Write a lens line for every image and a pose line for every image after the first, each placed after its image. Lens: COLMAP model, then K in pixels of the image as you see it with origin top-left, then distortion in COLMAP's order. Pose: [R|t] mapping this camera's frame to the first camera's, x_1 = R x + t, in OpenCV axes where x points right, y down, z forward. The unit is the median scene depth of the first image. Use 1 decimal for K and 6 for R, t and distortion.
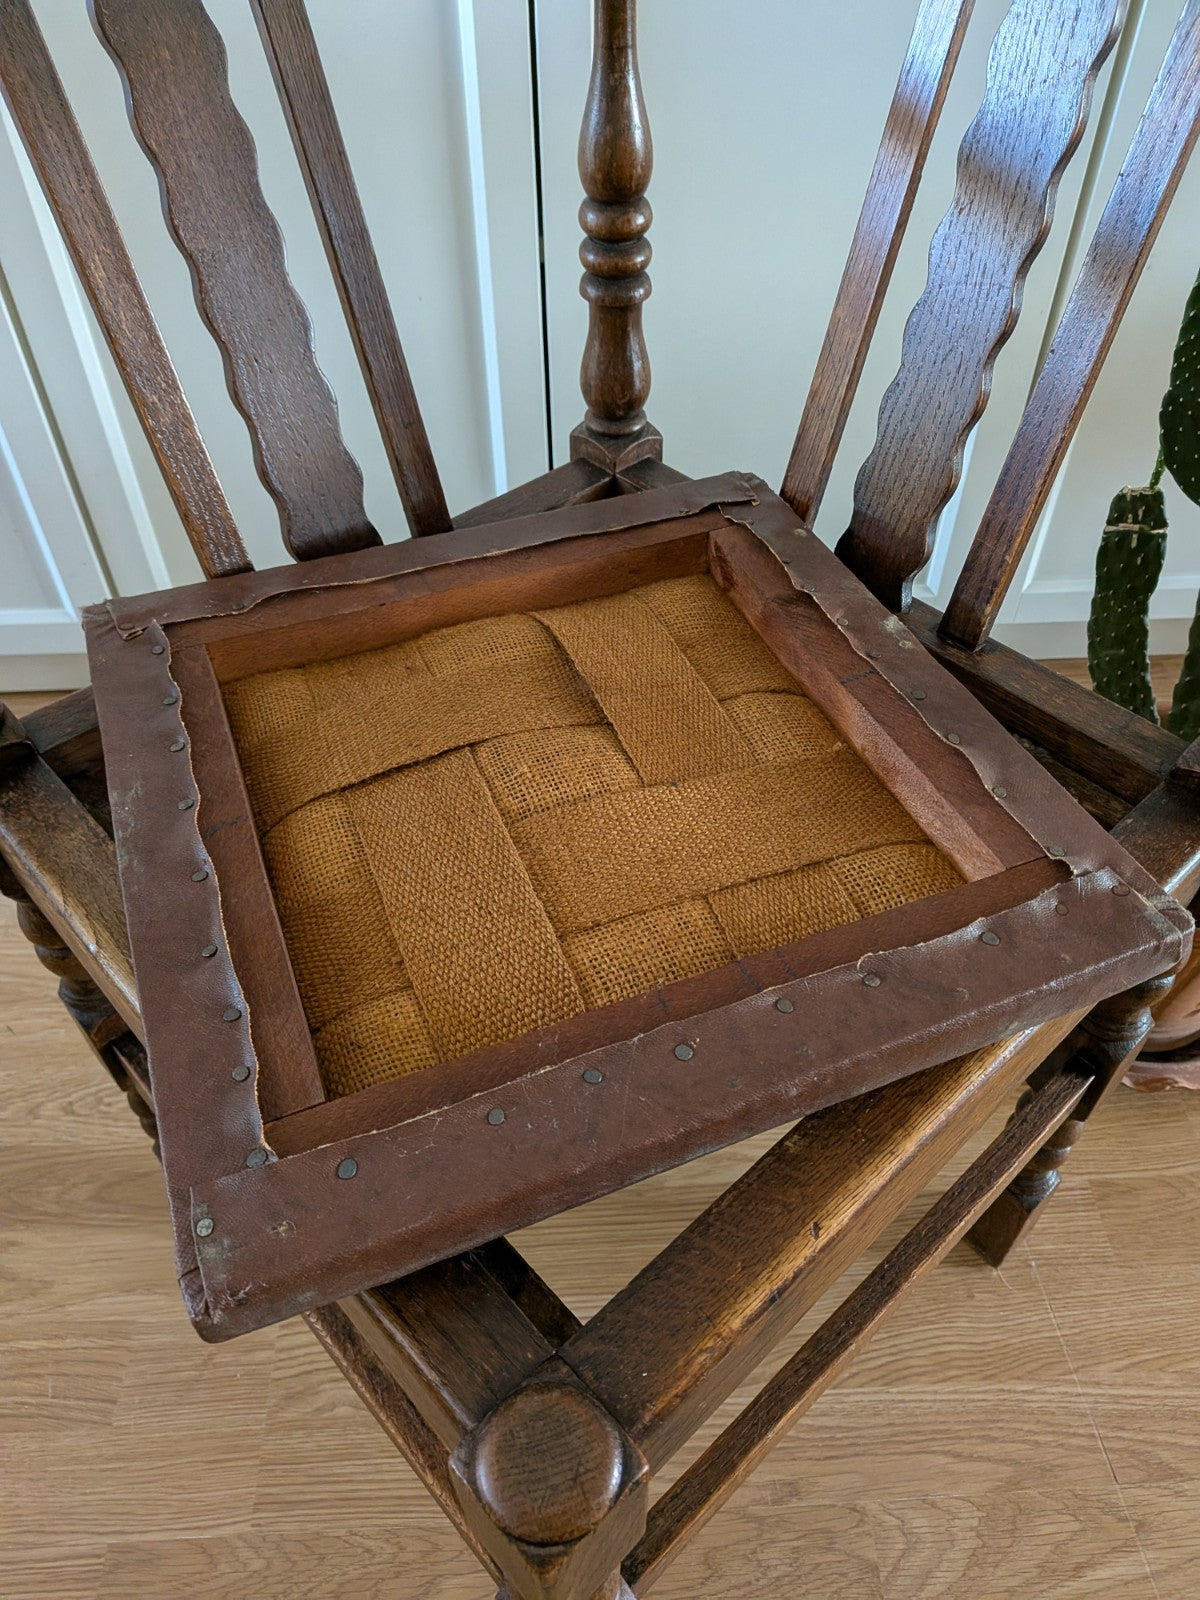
lens RADIAL K [[1170.5, 0, 619.4], [0, 1170.5, 810.4], [0, 0, 1]] dist [0.028962, -0.058548]
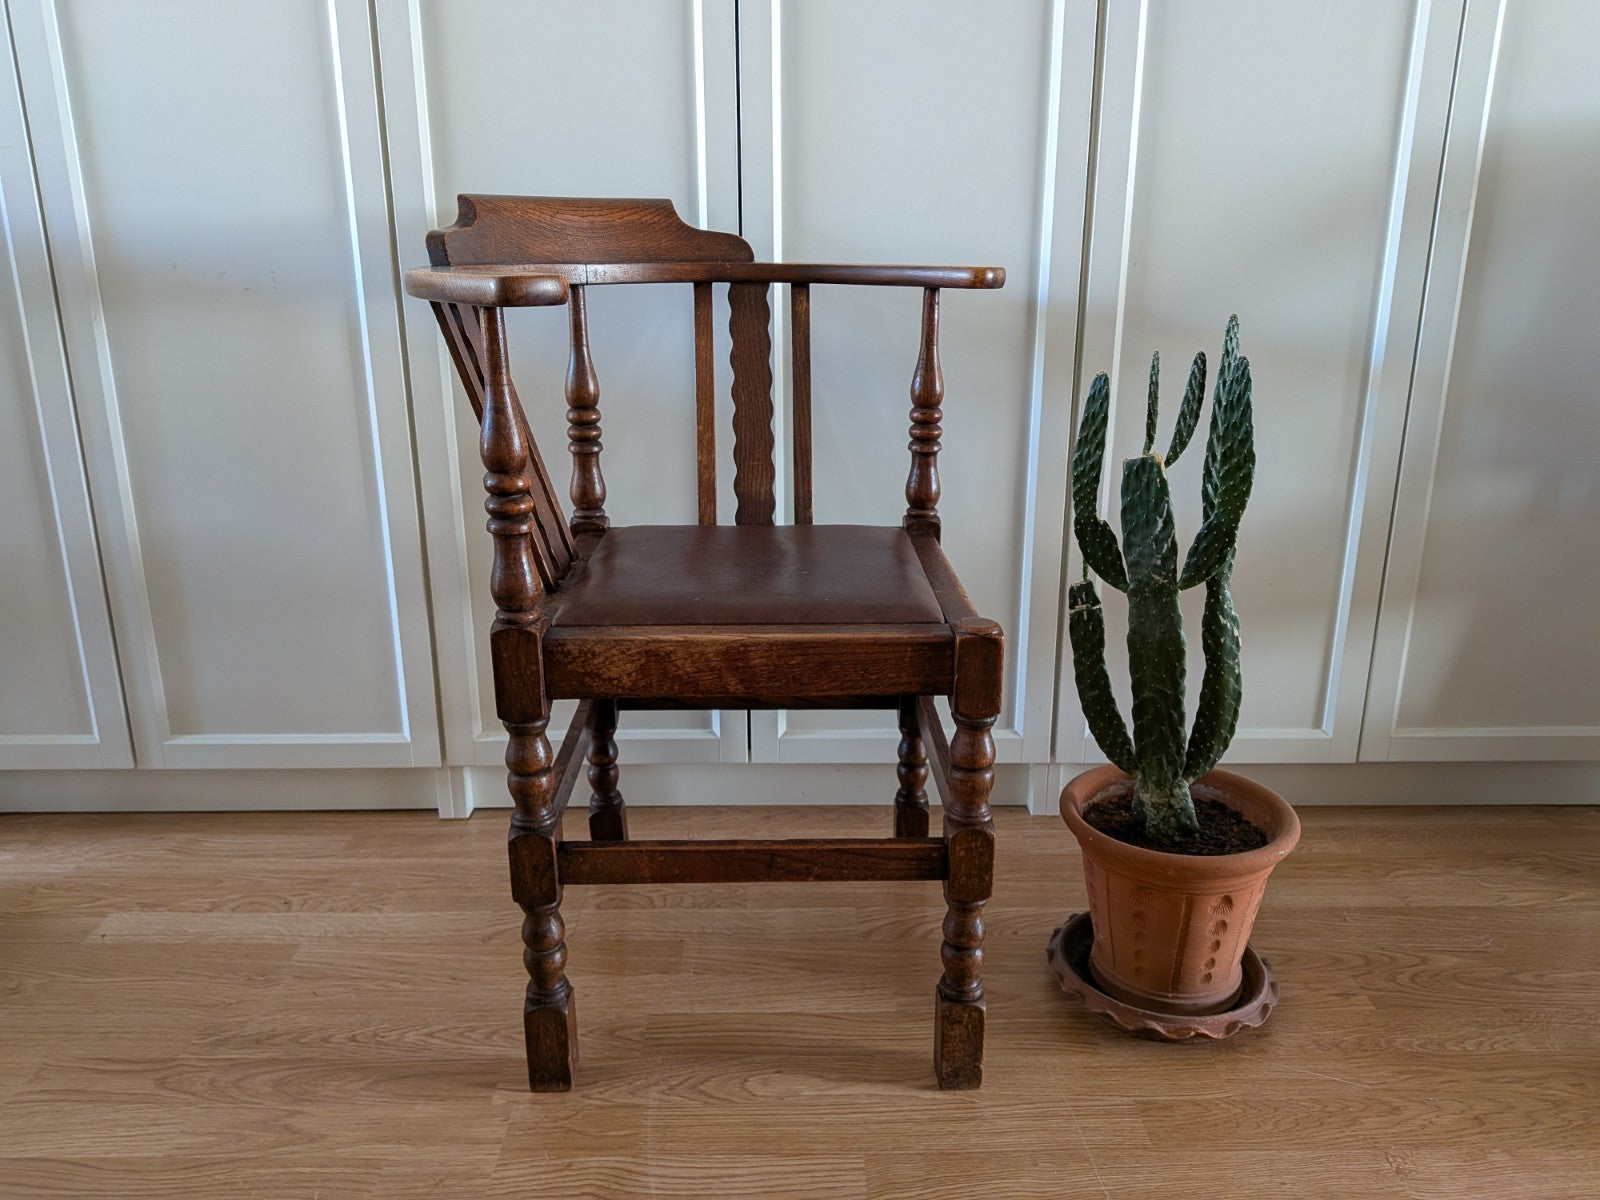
lens RADIAL K [[1170.5, 0, 798.7], [0, 1170.5, 587.1], [0, 0, 1]] dist [0.028962, -0.058548]
pose [[0.999019, 0.007656, -0.043613, 0.100461], [-0.028467, 0.865472, -0.500148, 0.551400], [0.033917, 0.500899, 0.864841, -0.447725]]
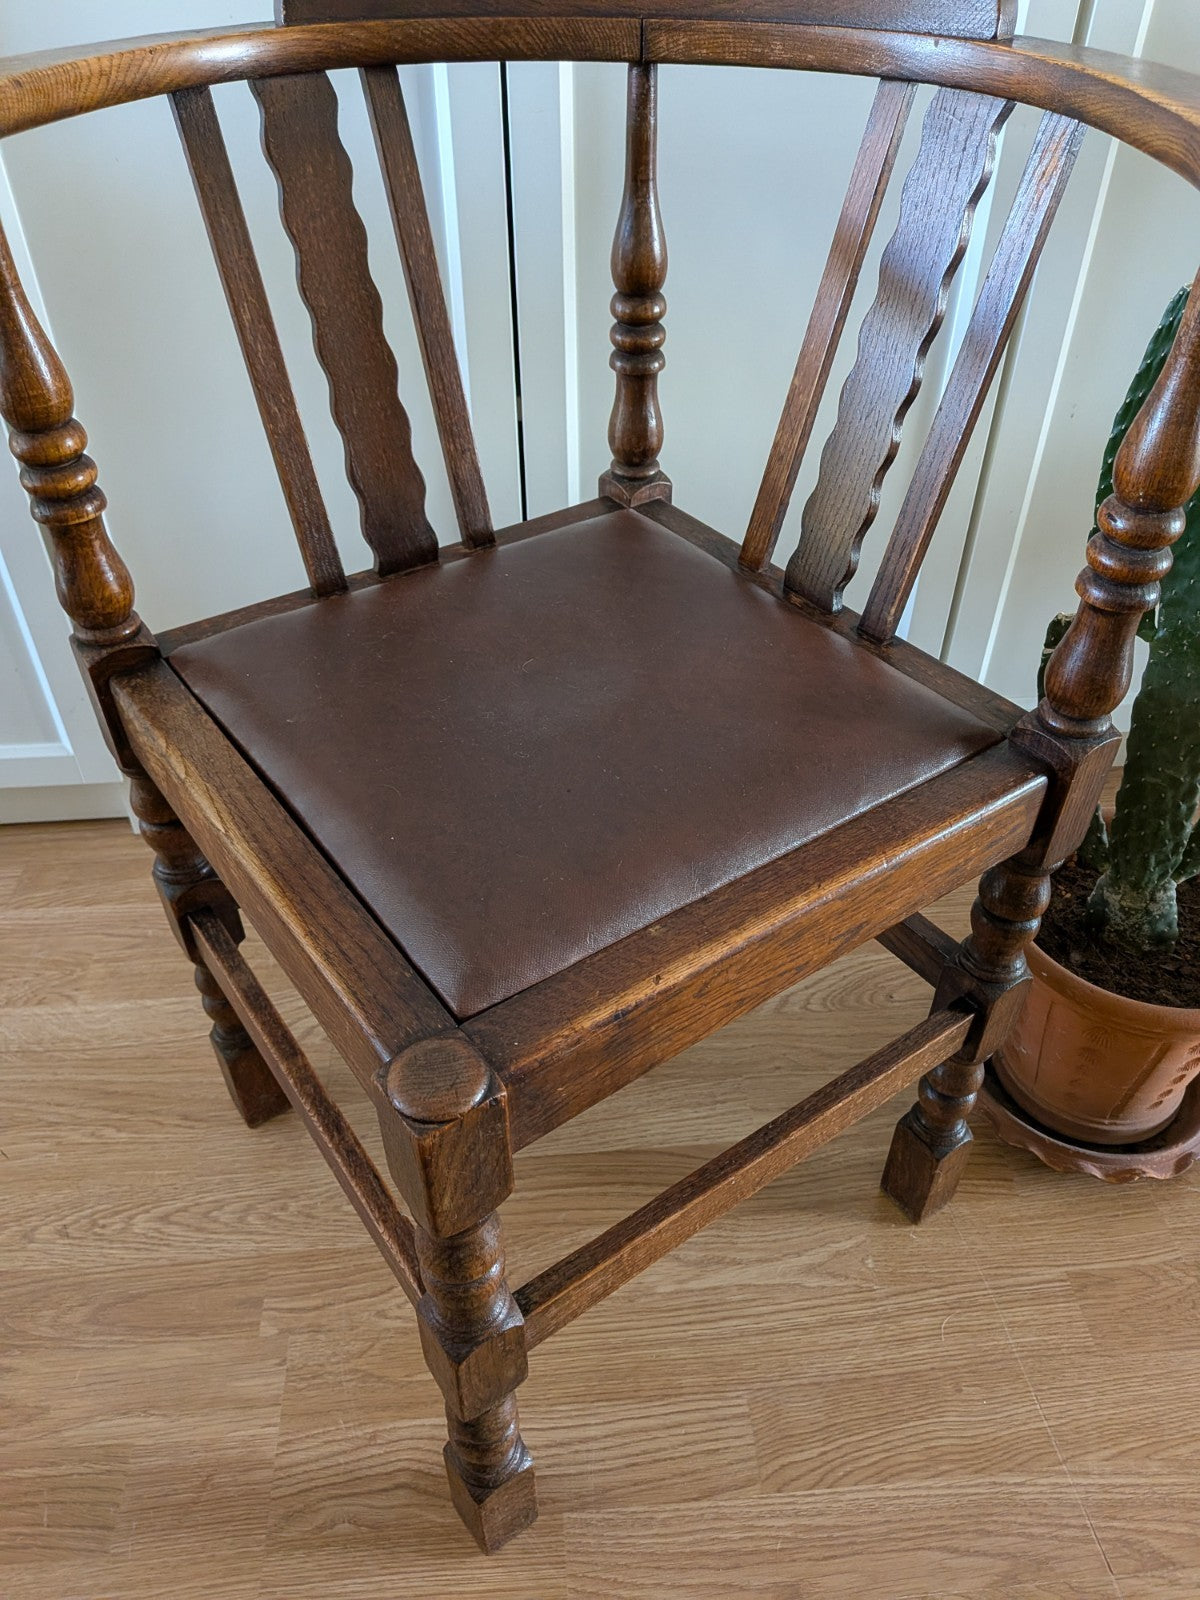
lens RADIAL K [[1170.5, 0, 610.2], [0, 1170.5, 814.8], [0, 0, 1]] dist [0.028962, -0.058548]
pose [[0.999430, -0.021184, 0.026299, -0.021141], [0.023756, 0.994532, -0.101693, 0.013431], [-0.024001, 0.102260, 0.994468, -0.061571]]
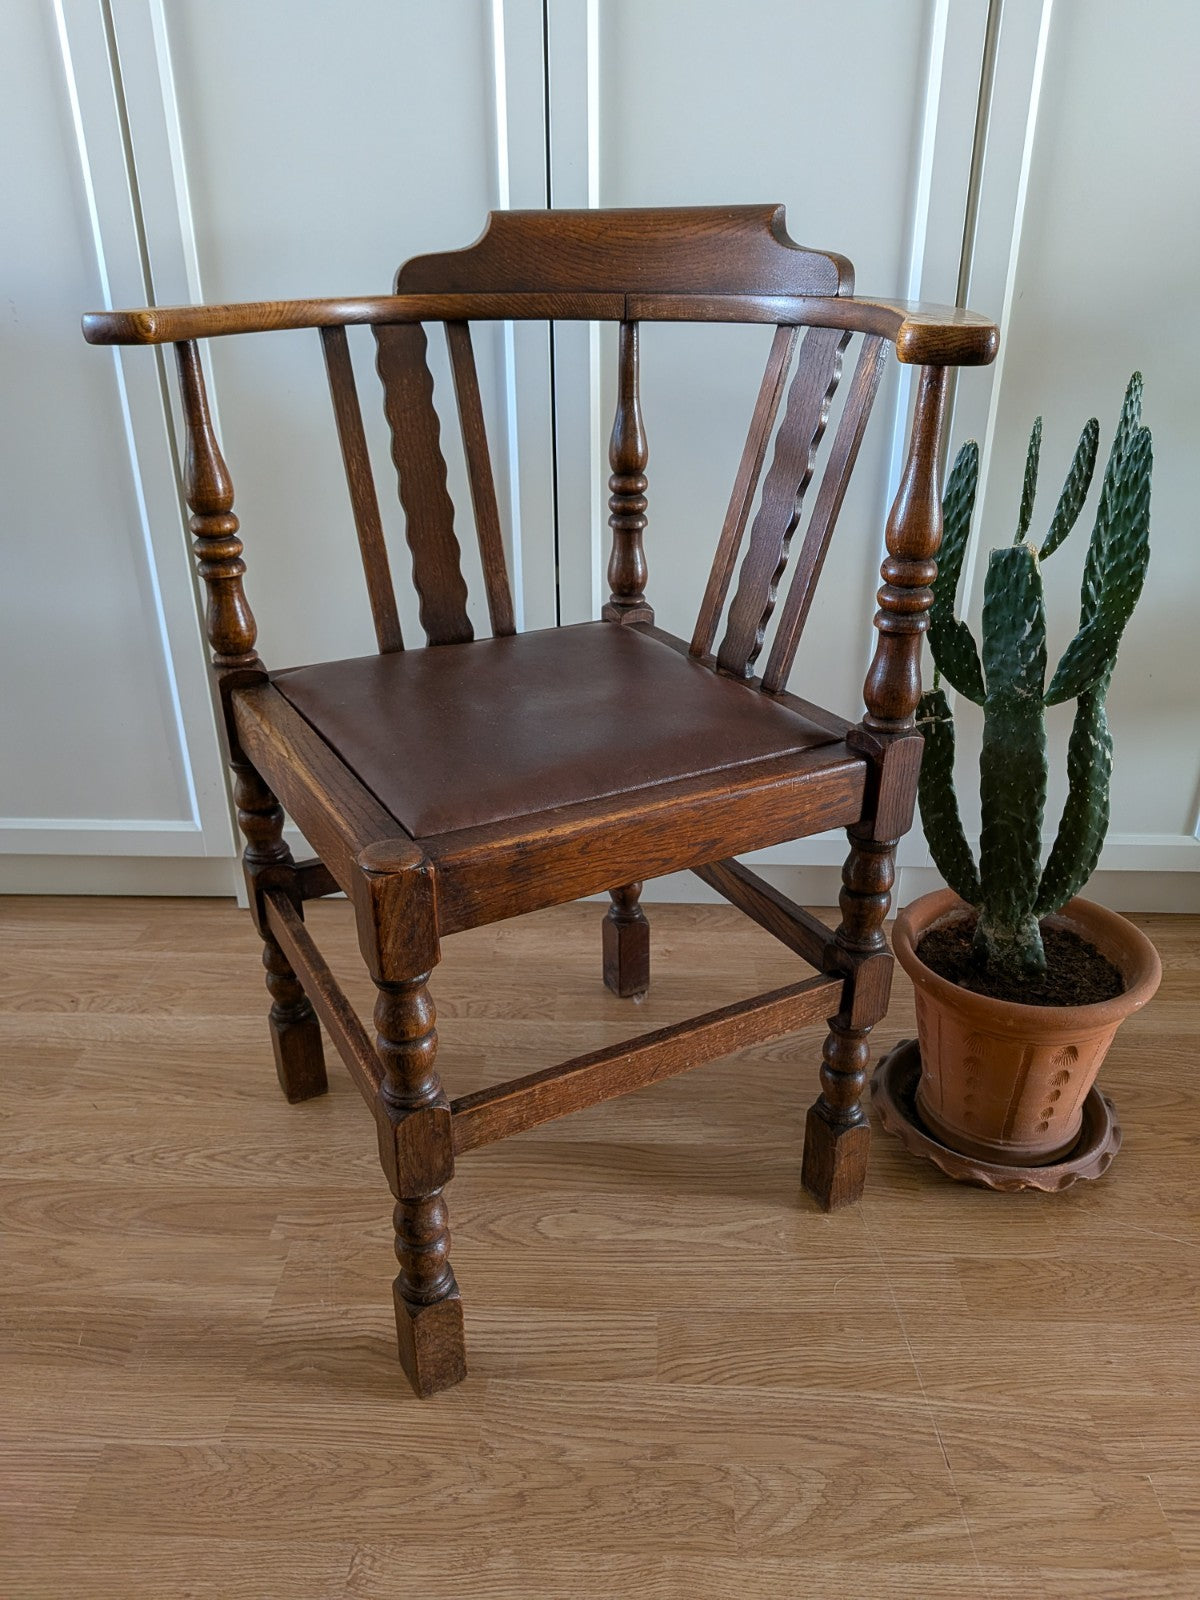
lens RADIAL K [[1170.5, 0, 613.2], [0, 1170.5, 820.0], [0, 0, 1]] dist [0.028962, -0.058548]
pose [[0.996431, 0.034558, -0.077014, 0.153797], [-0.058871, 0.938353, -0.340628, 0.372641], [0.060495, 0.343946, 0.937039, -0.320621]]
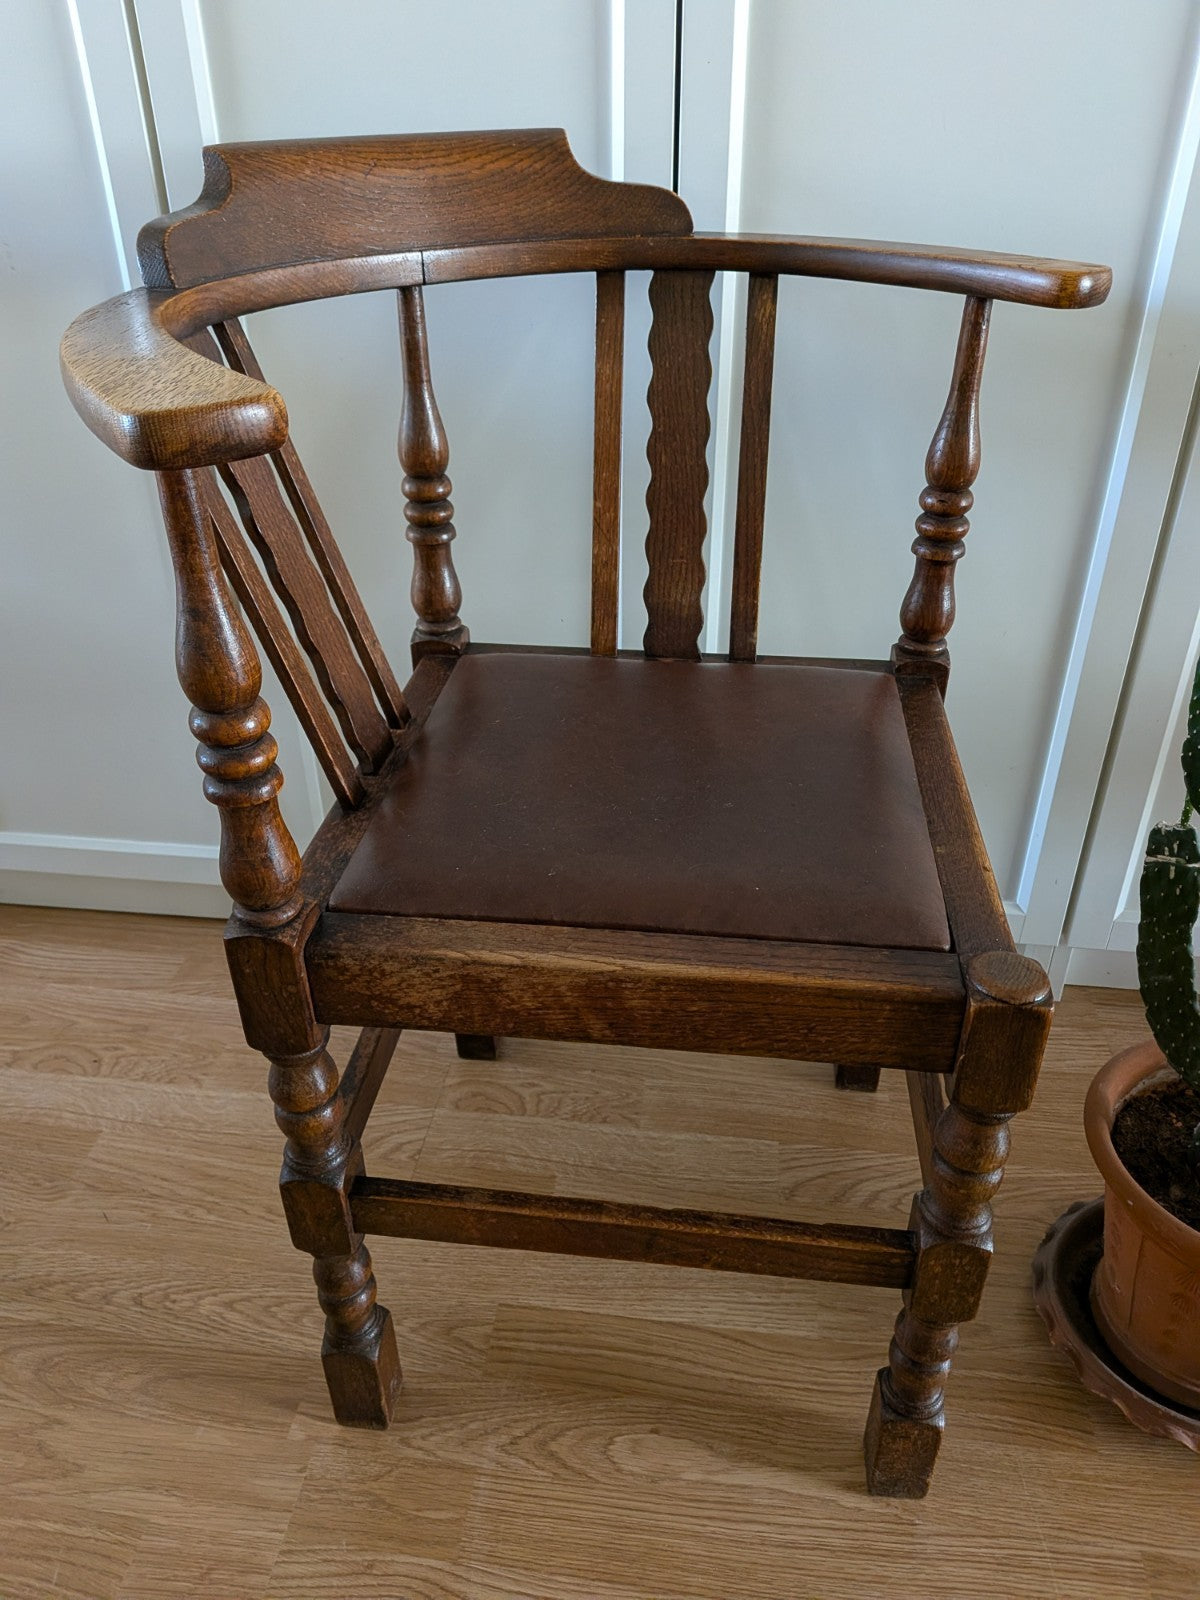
lens RADIAL K [[1170.5, 0, 592.9], [0, 1170.5, 803.0], [0, 0, 1]] dist [0.028962, -0.058548]
pose [[0.982189, 0.086294, -0.166907, 0.092587], [-0.125778, 0.961875, -0.242852, 0.031784], [0.139587, 0.259520, 0.955597, -0.096897]]
